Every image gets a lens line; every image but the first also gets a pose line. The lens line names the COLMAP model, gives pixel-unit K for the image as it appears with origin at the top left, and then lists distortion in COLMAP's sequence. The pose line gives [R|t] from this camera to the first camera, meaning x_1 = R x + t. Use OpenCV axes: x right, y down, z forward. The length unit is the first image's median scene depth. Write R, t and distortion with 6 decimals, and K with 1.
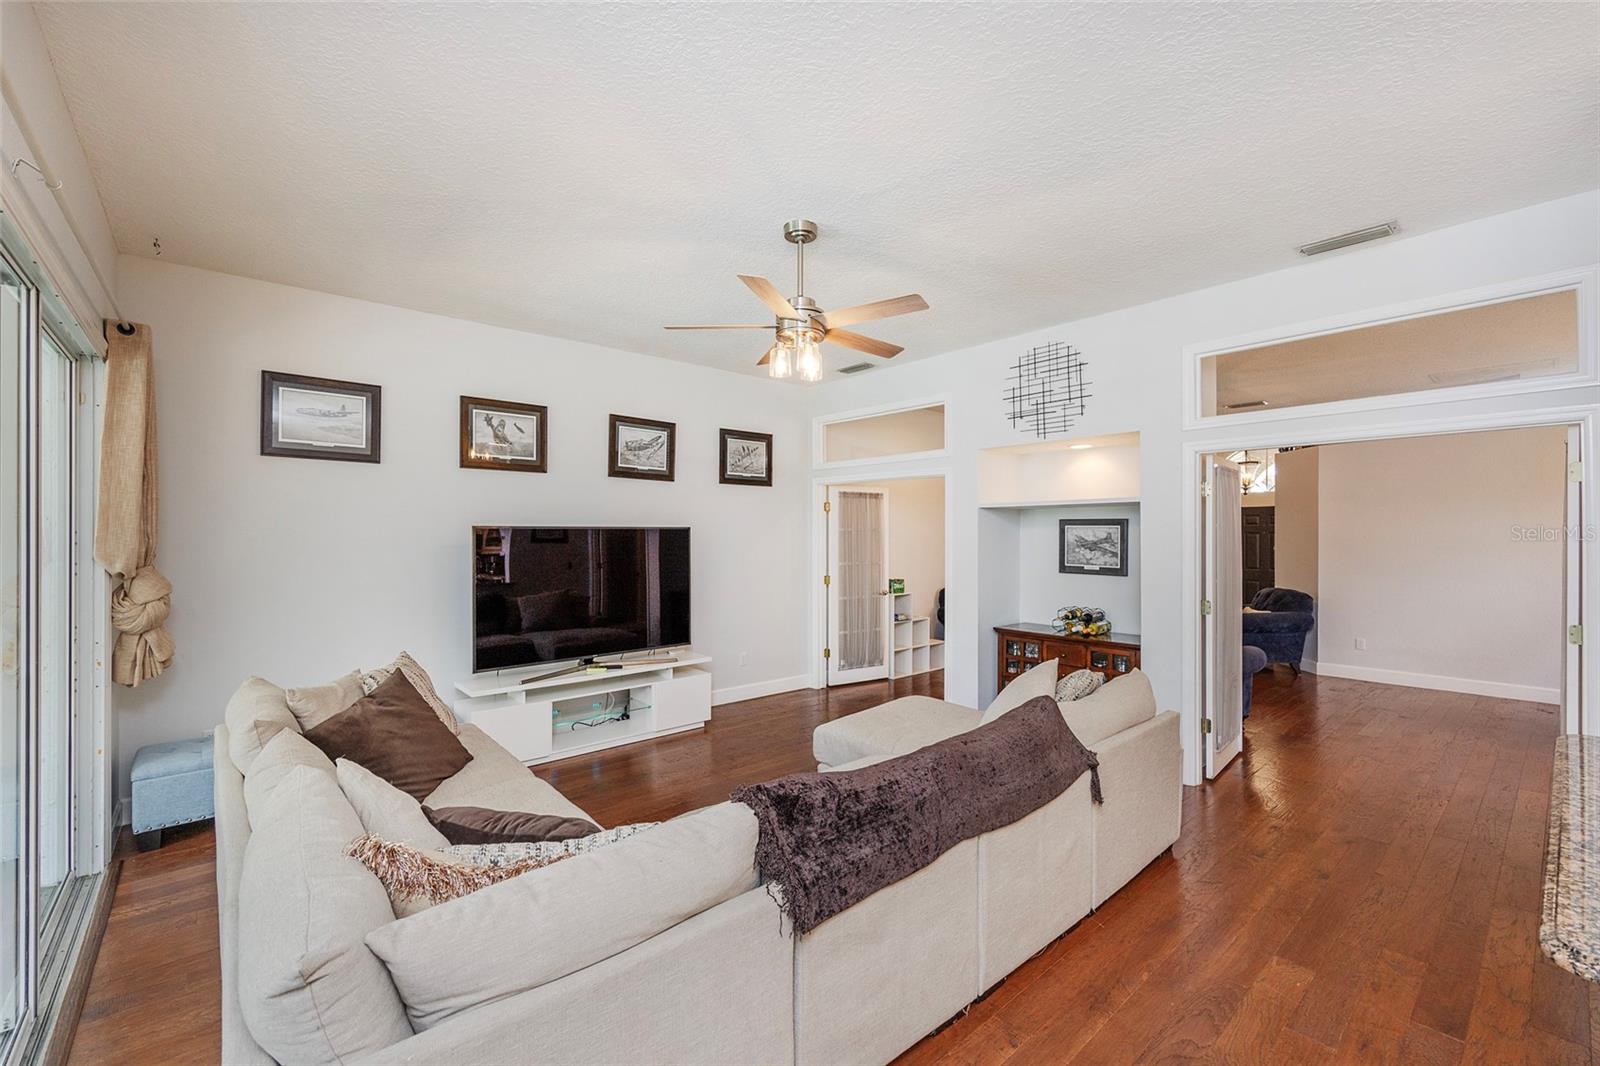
lens RADIAL K [[664.3, 0, 796.0], [0, 664.3, 537.9], [0, 0, 1]] dist [-0.002286, -0.000055]
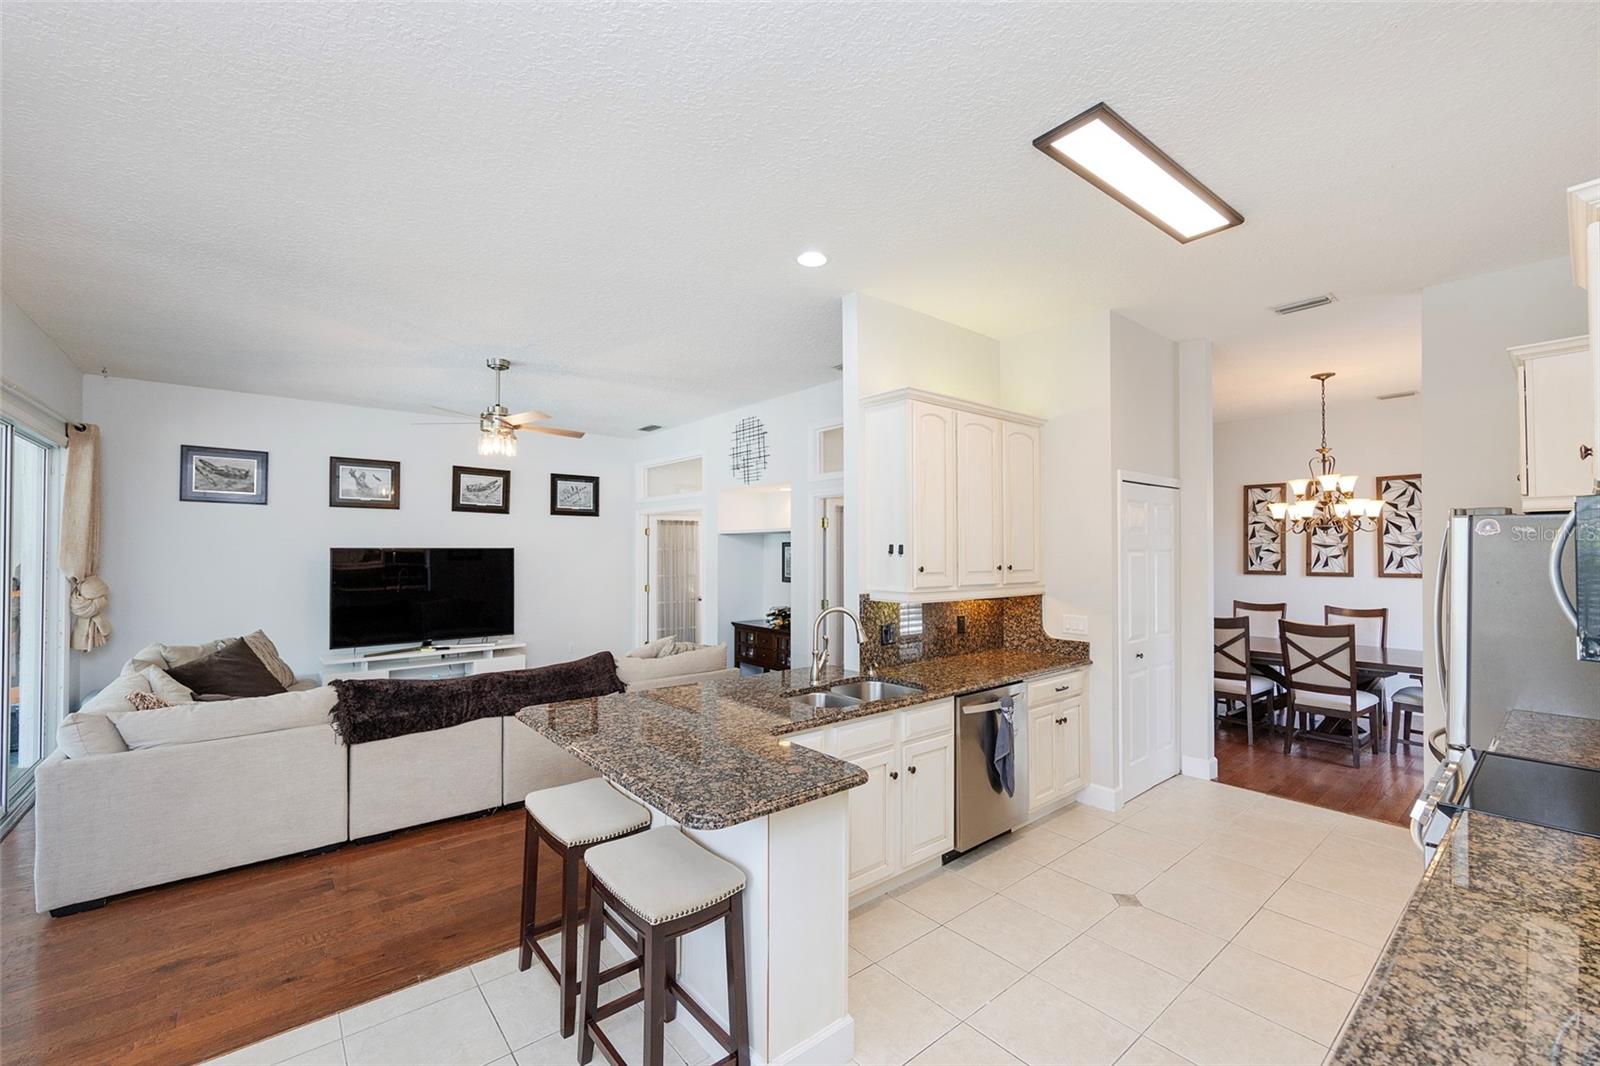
lens RADIAL K [[645.4, 0, 793.1], [0, 645.4, 545.0], [0, 0, 1]] dist [0.000593, 0.000494]
pose [[0.999767, 0.000032, -0.021566, 0.490794], [-0.000350, 0.999891, -0.014749, -0.003114], [0.021563, 0.014753, 0.999659, -0.345589]]
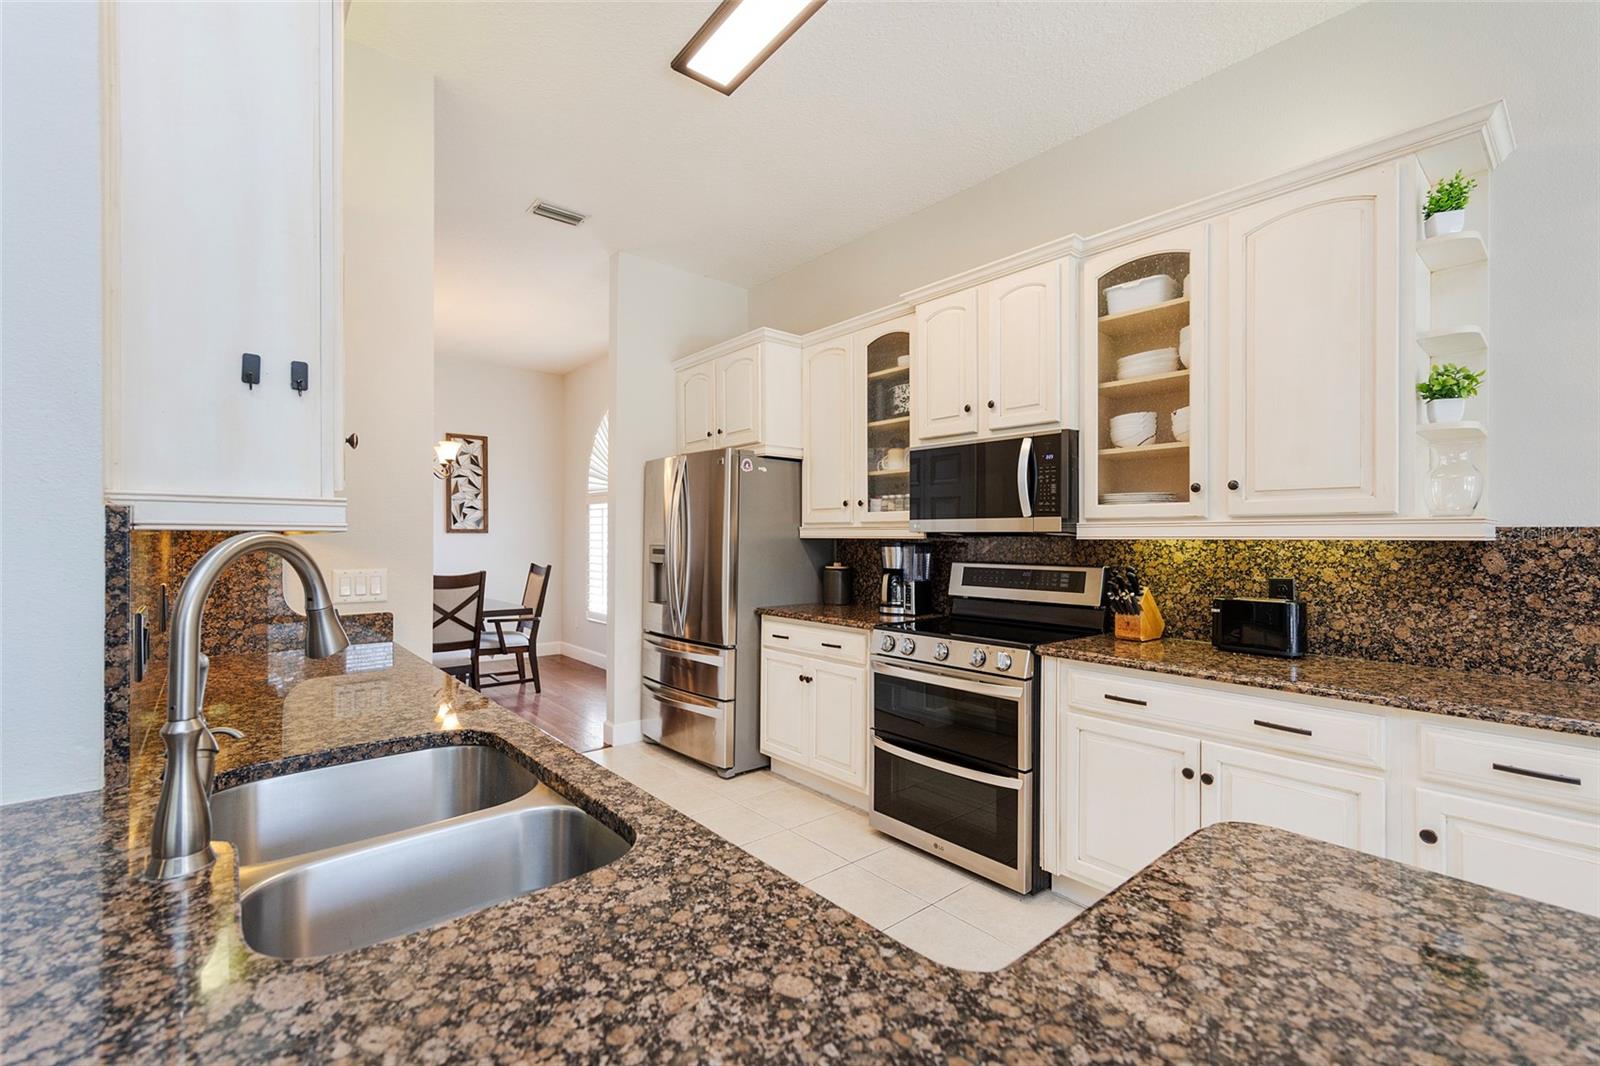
lens RADIAL K [[686.4, 0, 800.0], [0, 686.4, 533.0], [0, 0, 1]] dist [-0.001779, -0.000225]
pose [[0.004820, 0.006131, 0.999970, 0.335960], [0.001540, 0.999980, -0.006139, 0.052530], [-0.999987, 0.001570, 0.004811, 0.177396]]
